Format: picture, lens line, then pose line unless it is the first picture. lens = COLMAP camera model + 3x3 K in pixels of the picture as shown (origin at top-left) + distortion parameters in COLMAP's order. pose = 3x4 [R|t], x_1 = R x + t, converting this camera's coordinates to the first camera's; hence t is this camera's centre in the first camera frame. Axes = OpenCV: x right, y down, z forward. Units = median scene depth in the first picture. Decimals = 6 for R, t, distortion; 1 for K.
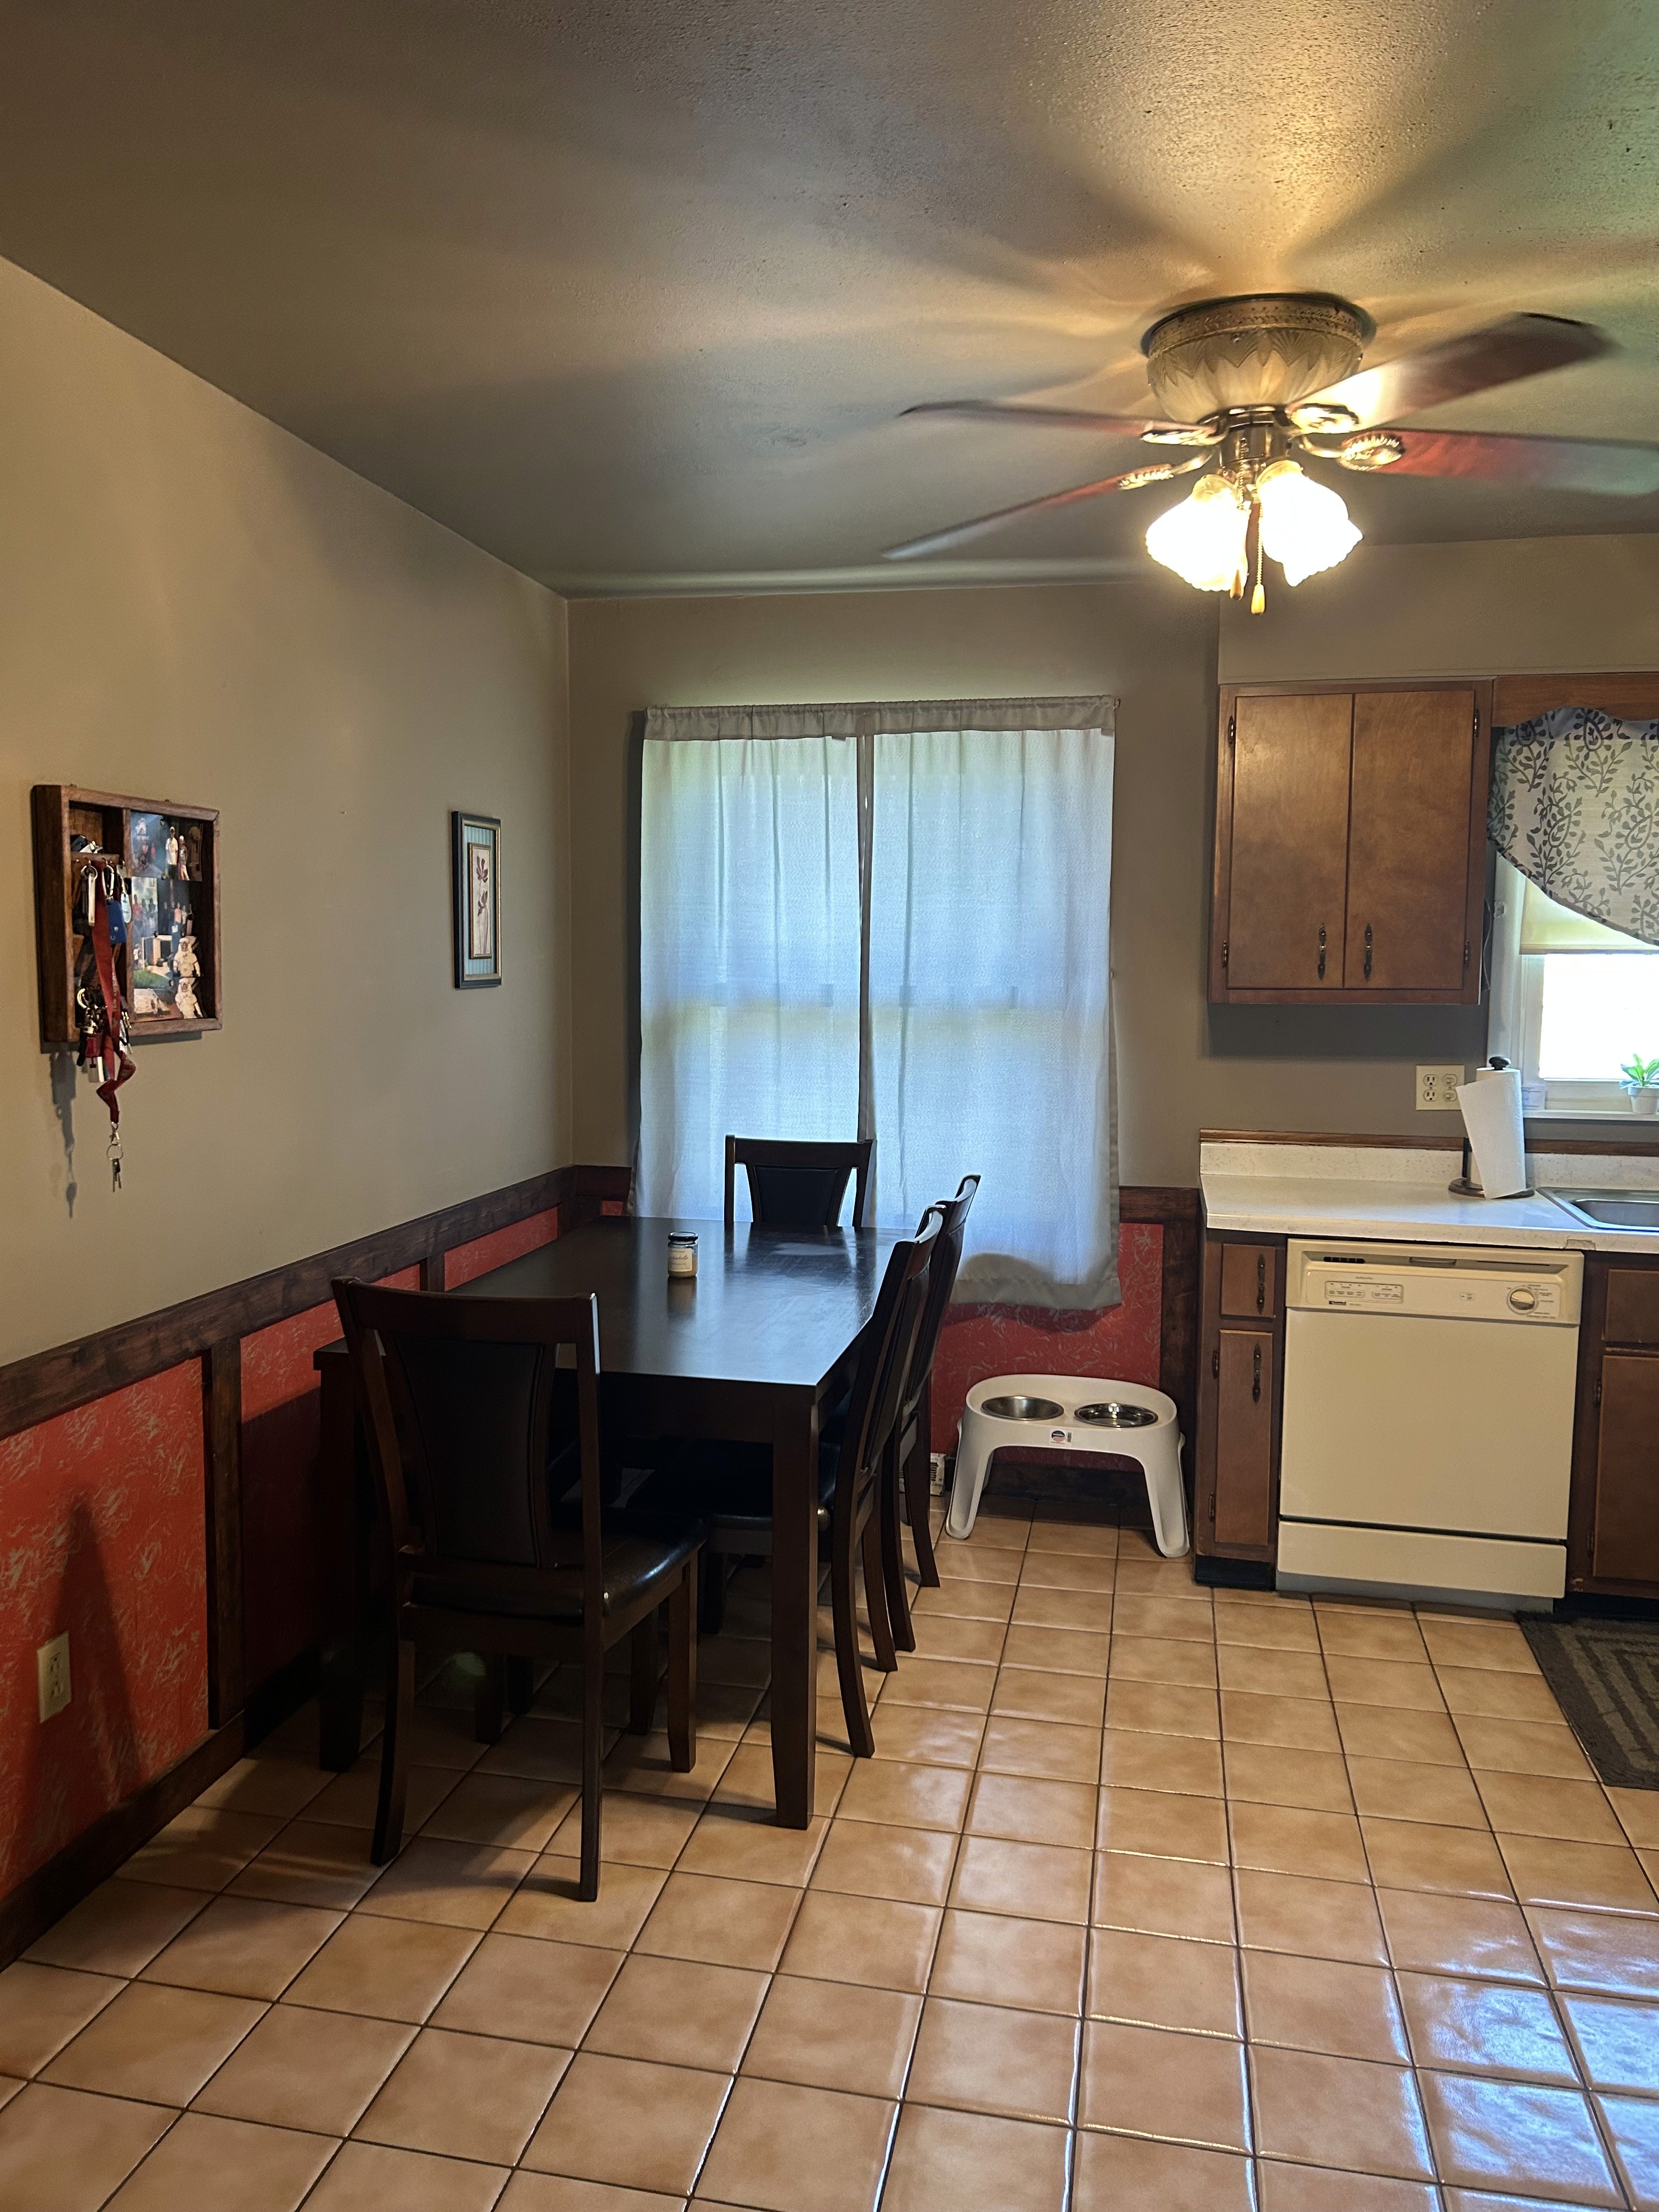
lens RADIAL K [[1660.6, 0, 828.1], [0, 1660.6, 1102.4], [0, 0, 1]] dist [0.055858, -0.045710]
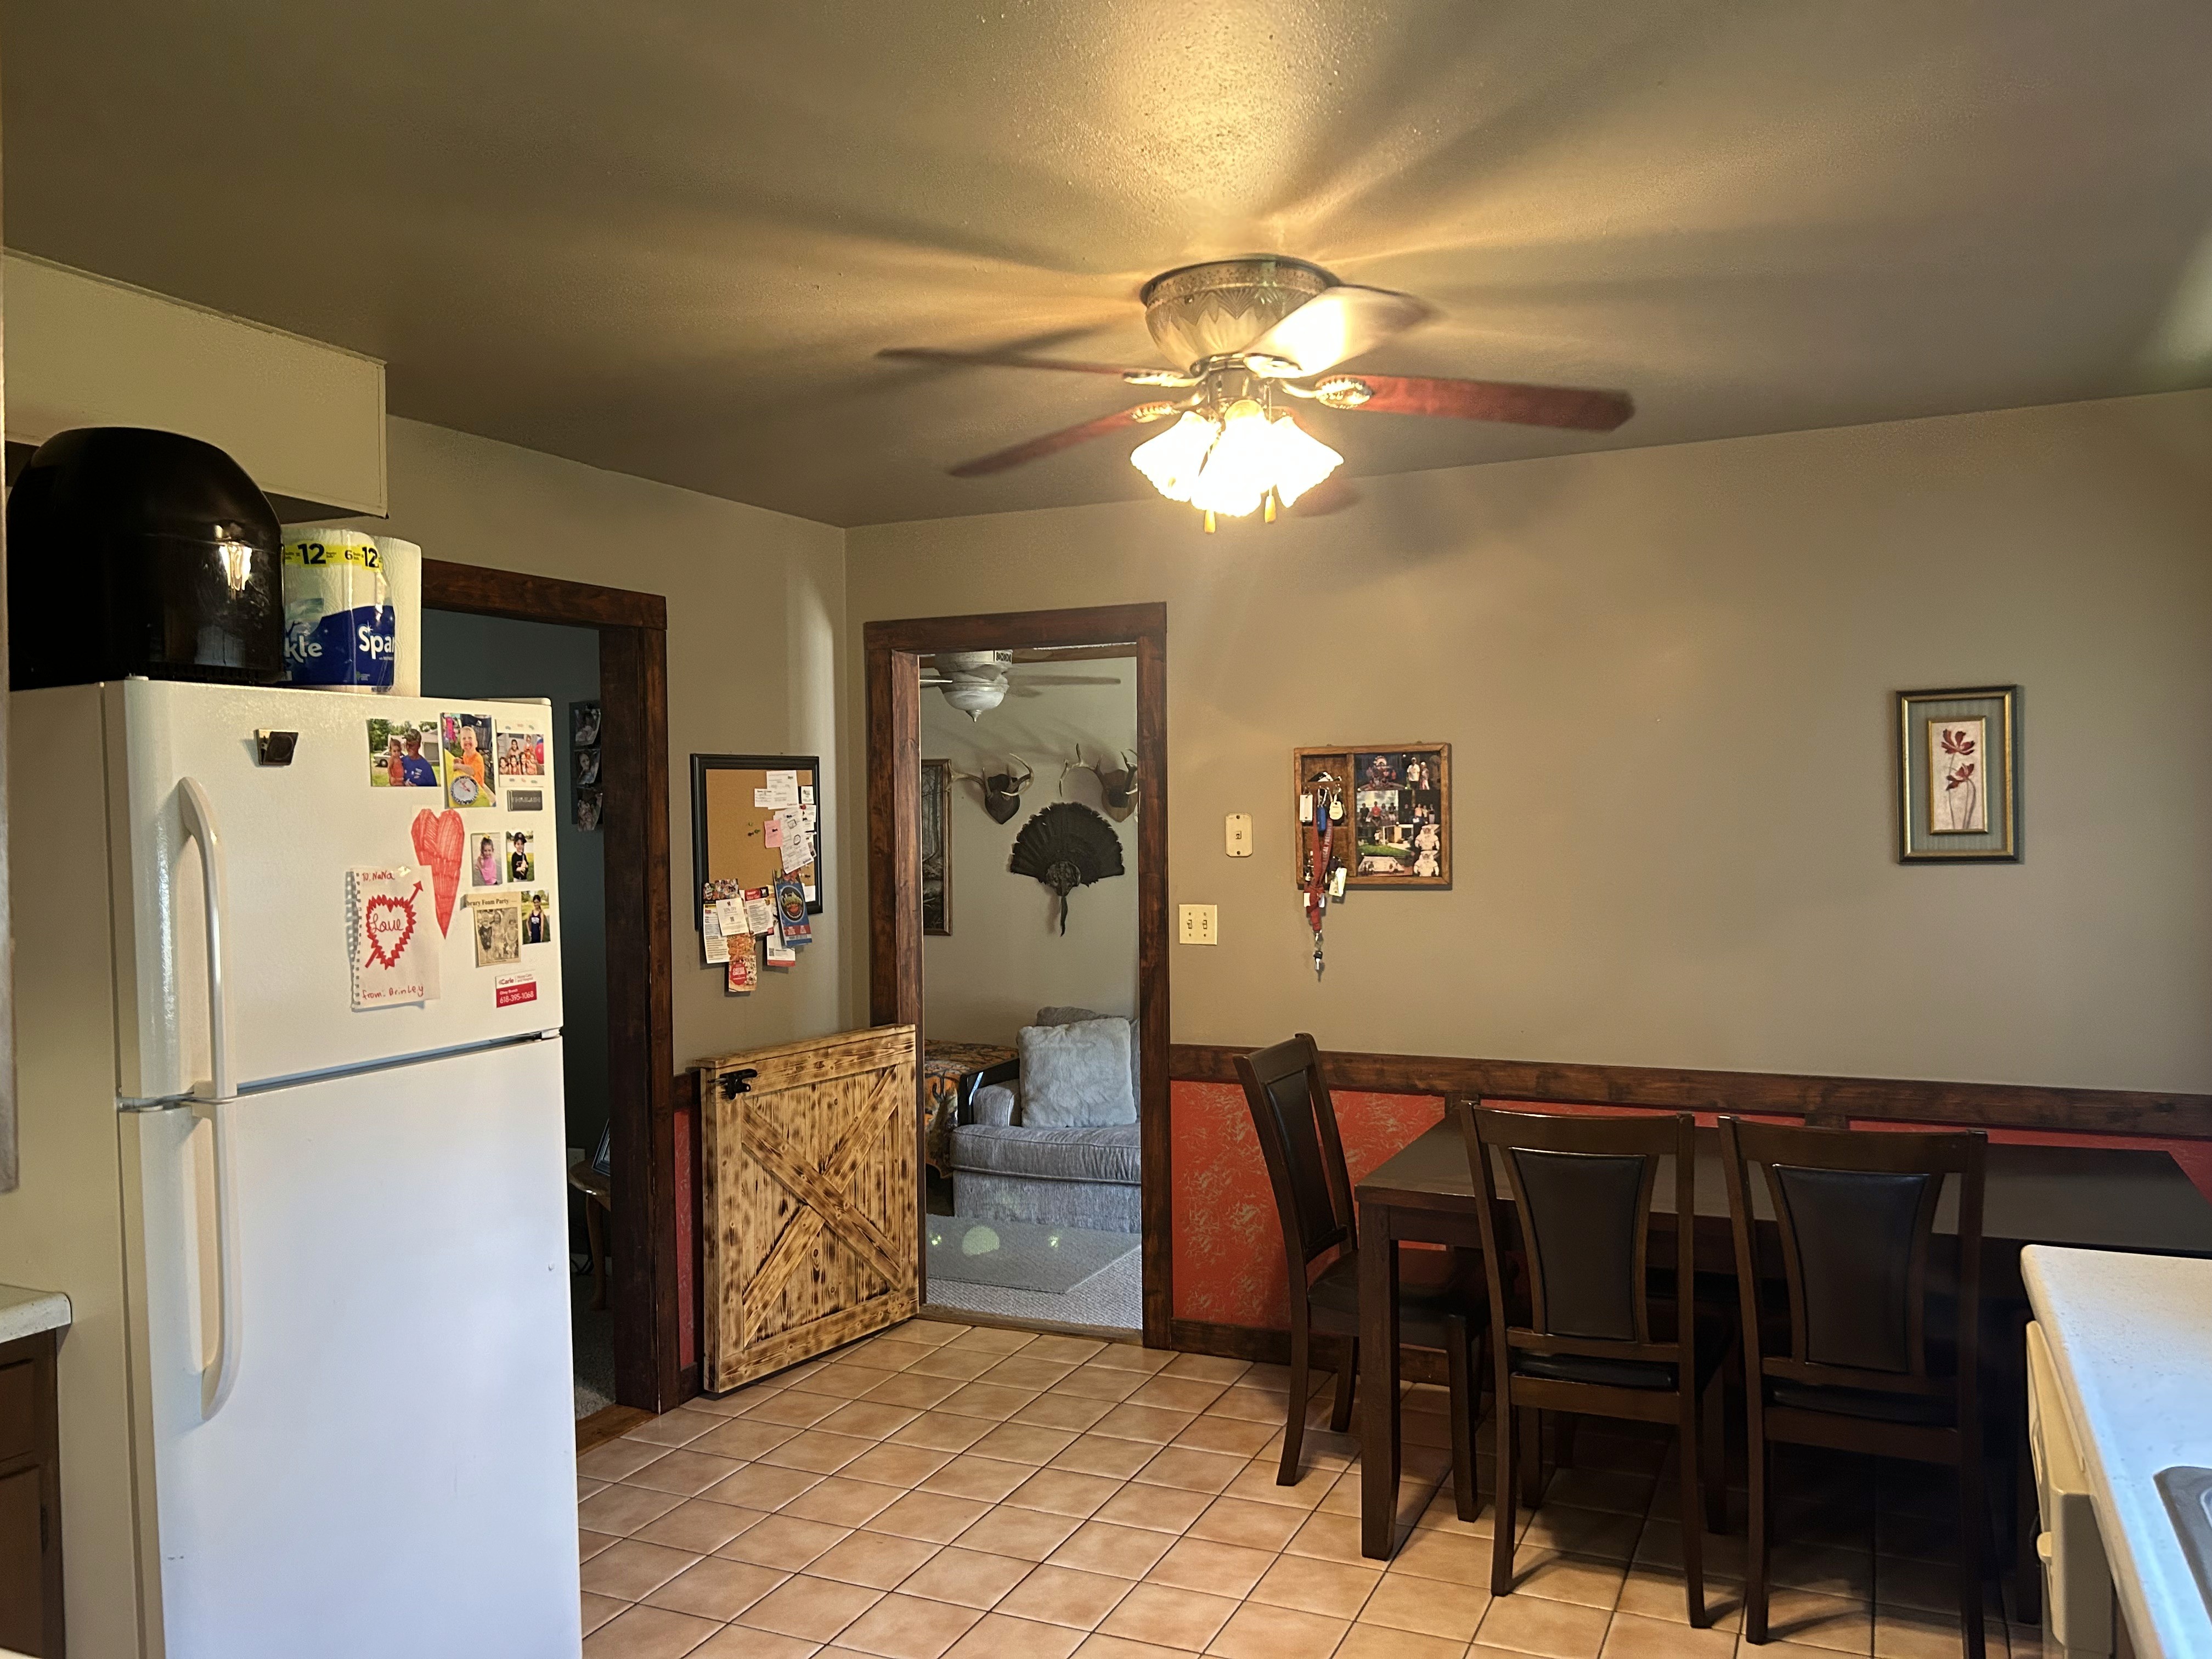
lens RADIAL K [[1660.6, 0, 1117.3], [0, 1660.6, 832.7], [0, 0, 1]] dist [0.055858, -0.045710]
pose [[-0.216221, 0.003409, -0.976338, 1.235737], [-0.075069, 0.996976, 0.020106, -0.102606], [0.973454, 0.077640, -0.215312, 1.068564]]
